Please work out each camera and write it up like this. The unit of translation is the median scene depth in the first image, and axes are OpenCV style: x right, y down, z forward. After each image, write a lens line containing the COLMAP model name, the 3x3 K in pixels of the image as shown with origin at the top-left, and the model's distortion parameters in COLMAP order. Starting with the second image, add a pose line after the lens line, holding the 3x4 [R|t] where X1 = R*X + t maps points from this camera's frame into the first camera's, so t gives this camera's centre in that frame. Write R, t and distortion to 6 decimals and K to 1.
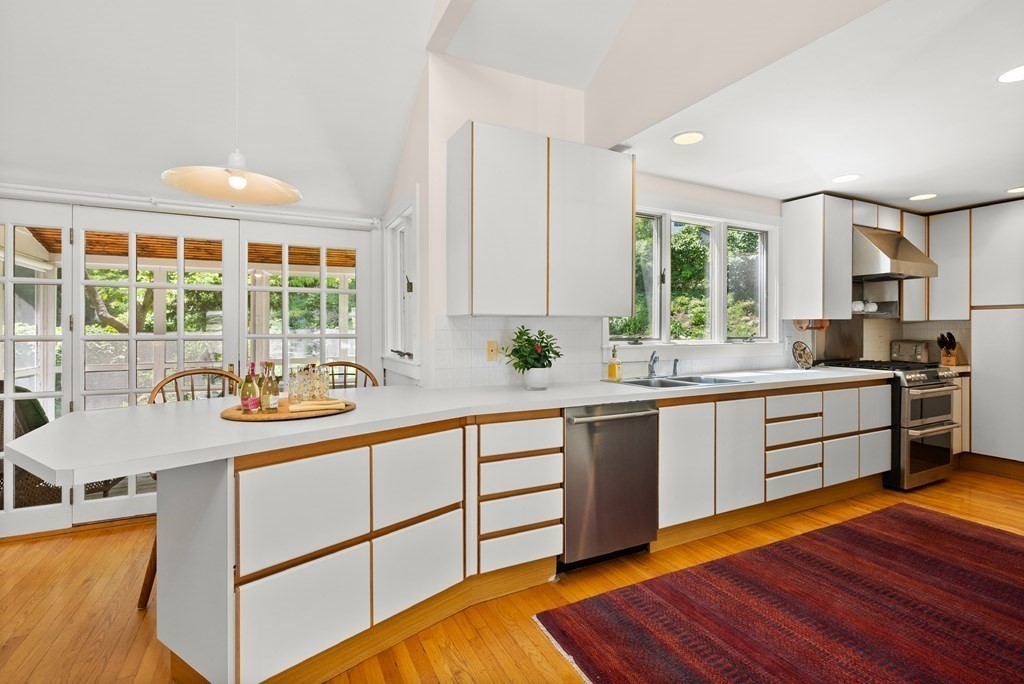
lens RADIAL K [[468.8, 0, 502.3], [0, 468.8, 332.0], [0, 0, 1]] dist [-0.004672, 0.001344]
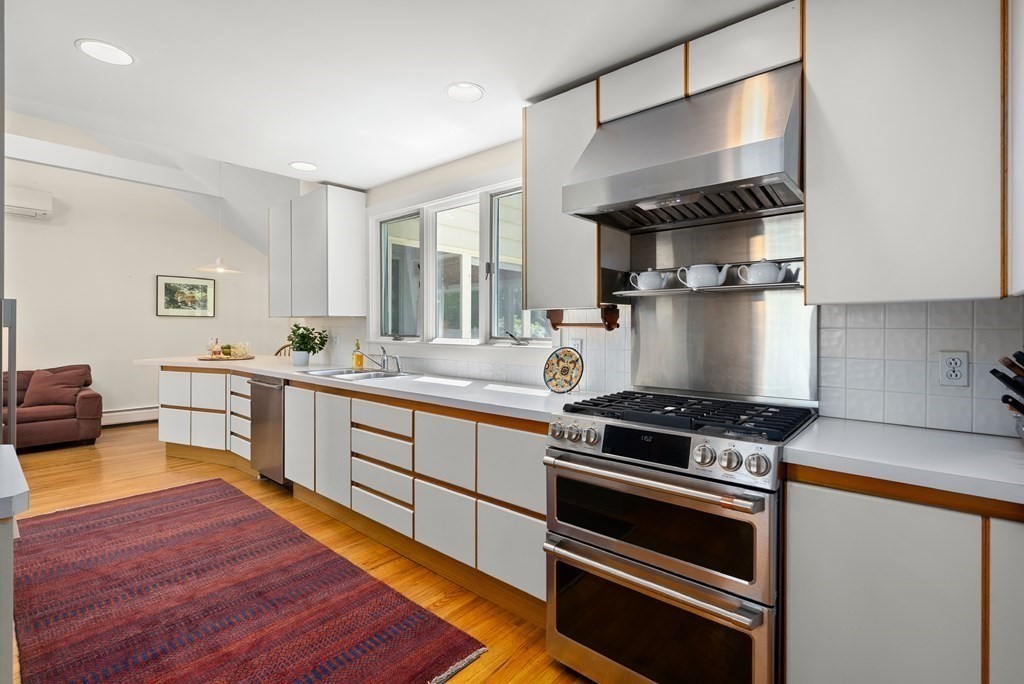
lens RADIAL K [[468.8, 0, 509.0], [0, 468.8, 332.7], [0, 0, 1]] dist [-0.004672, 0.001344]
pose [[0.392314, 0.012009, -0.919753, 1.475641], [-0.012782, 0.999889, 0.007603, -0.002844], [0.919742, 0.008774, 0.392424, 0.875949]]
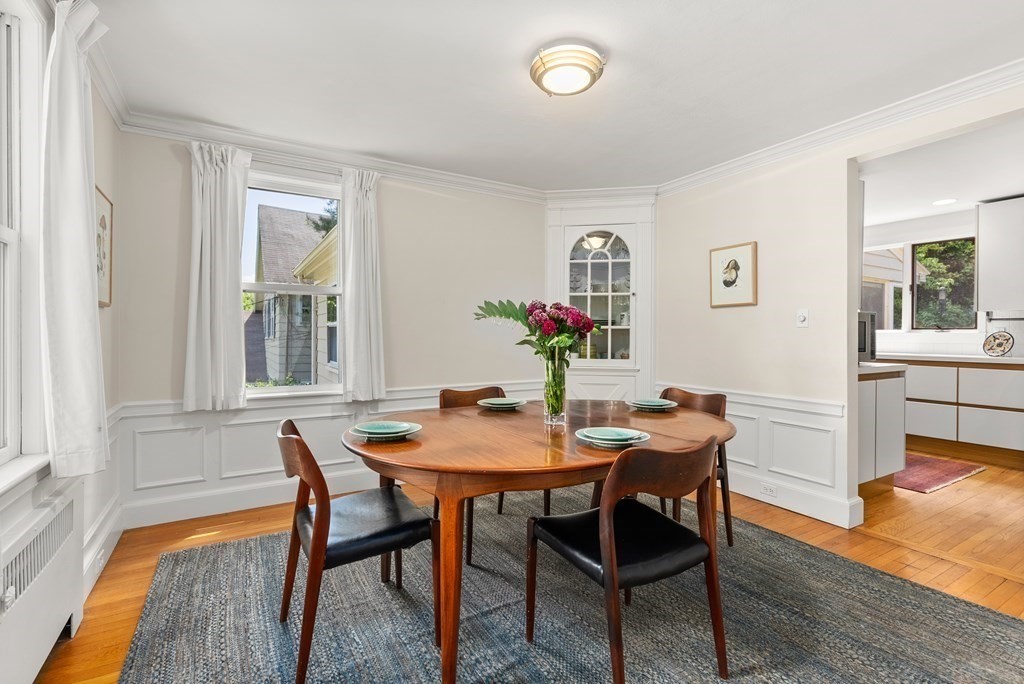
lens RADIAL K [[468.8, 0, 513.8], [0, 468.8, 339.4], [0, 0, 1]] dist [-0.004672, 0.001344]
pose [[0.060305, 0.012118, -0.998106, 2.111827], [-0.009606, 0.999887, 0.011559, 0.045979], [0.998134, 0.008891, 0.060415, -0.268754]]
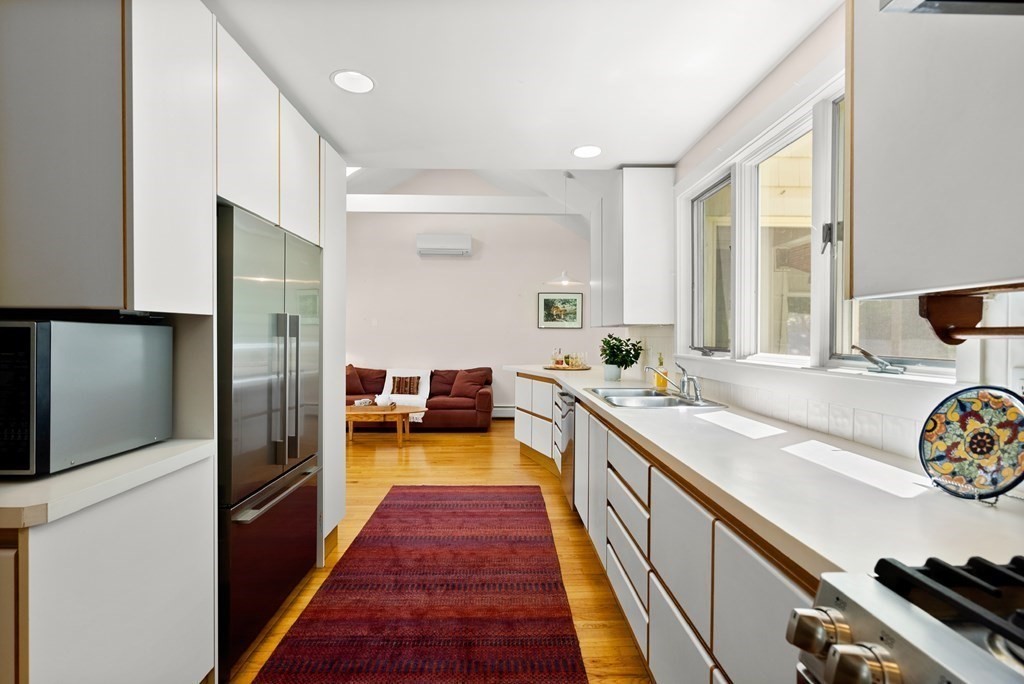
lens RADIAL K [[468.8, 0, 511.6], [0, 468.8, 342.8], [0, 0, 1]] dist [-0.004672, 0.001344]
pose [[-0.409417, 0.010132, -0.912291, 1.220148], [-0.012827, 0.999776, 0.016860, -0.004658], [0.912257, 0.018605, -0.409195, 1.101491]]
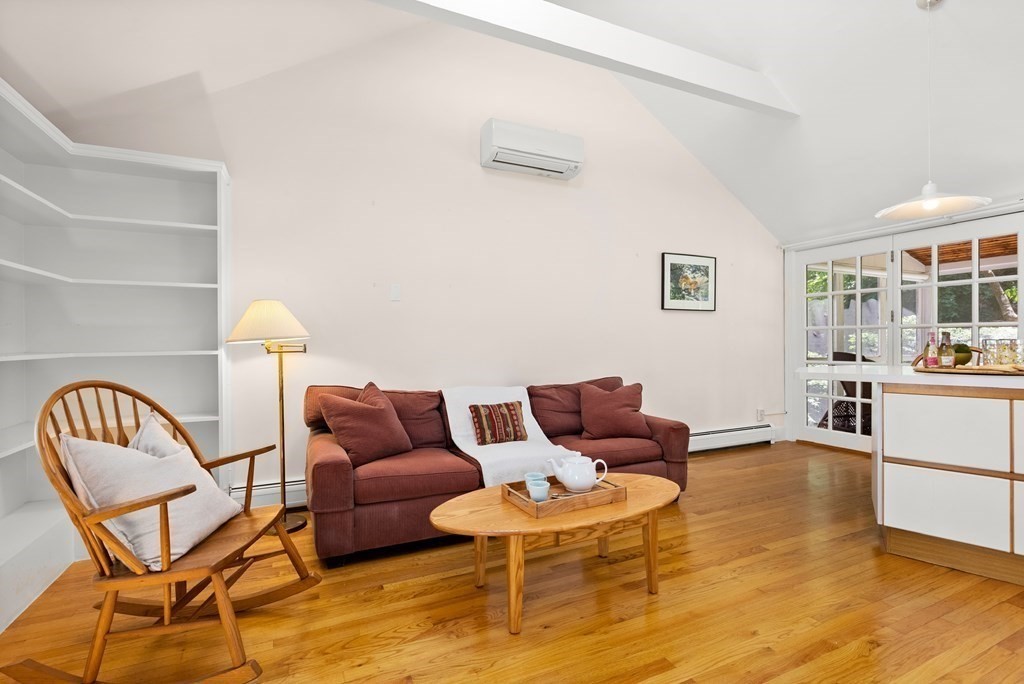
lens RADIAL K [[468.8, 0, 516.7], [0, 468.8, 345.4], [0, 0, 1]] dist [-0.004672, 0.001344]
pose [[-0.021281, 0.011576, -0.999707, 0.501340], [-0.002760, 0.999928, 0.011638, 0.051961], [0.999770, 0.003007, -0.021248, -0.121828]]
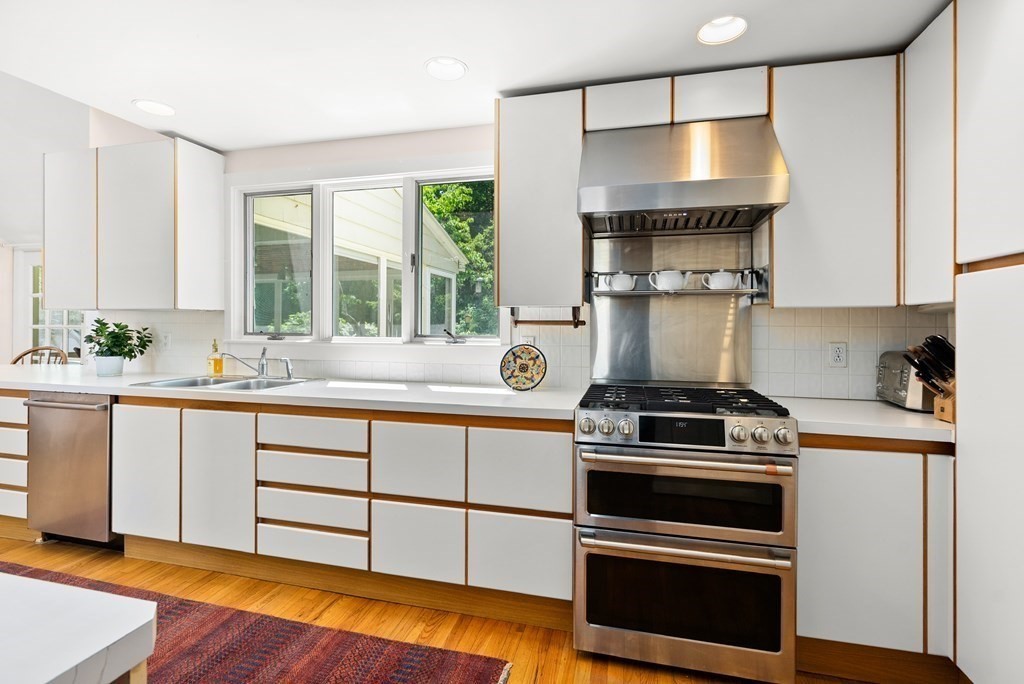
lens RADIAL K [[468.8, 0, 508.6], [0, 468.8, 327.8], [0, 0, 1]] dist [-0.004672, 0.001344]
pose [[0.762538, 0.008210, -0.646891, 1.285817], [-0.012062, 0.999926, -0.001528, -0.000540], [0.646831, 0.008968, 0.762581, 0.655781]]
